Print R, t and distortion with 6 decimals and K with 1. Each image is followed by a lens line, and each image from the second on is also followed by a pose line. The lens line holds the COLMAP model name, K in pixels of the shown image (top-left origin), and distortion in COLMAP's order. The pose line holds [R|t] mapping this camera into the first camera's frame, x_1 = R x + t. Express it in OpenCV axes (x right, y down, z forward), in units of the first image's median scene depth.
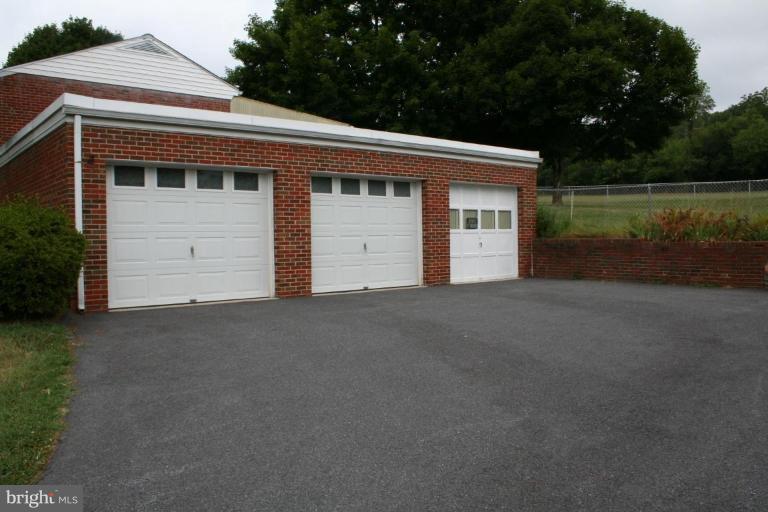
lens RADIAL K [[629.6, 0, 384.0], [0, 629.6, 256.0], [0, 0, 1]] dist [-0.166103, 0.128737]
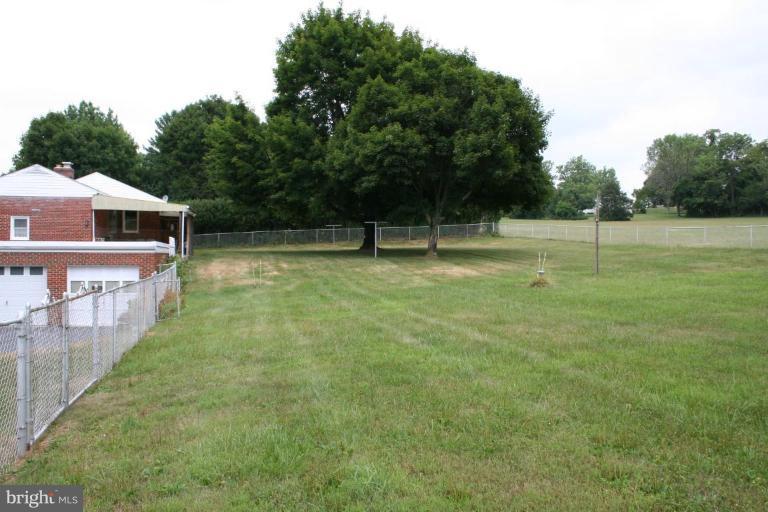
lens RADIAL K [[629.6, 0, 384.0], [0, 629.6, 256.0], [0, 0, 1]] dist [-0.166103, 0.128737]
pose [[0.889273, 0.024638, -0.456713, 1.633074], [-0.032879, 0.999408, -0.010104, -0.158250], [0.456194, 0.024002, 0.889557, -0.068225]]
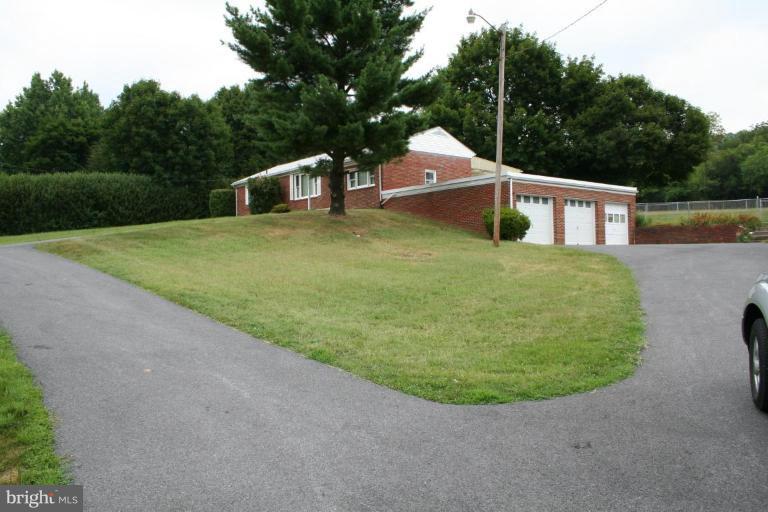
lens RADIAL K [[629.6, 0, 384.0], [0, 629.6, 256.0], [0, 0, 1]] dist [-0.166103, 0.128737]
pose [[0.999755, -0.001365, -0.022075, -0.682483], [0.000690, 0.999532, -0.030584, 0.158249], [0.022106, 0.030561, 0.999288, -1.345554]]
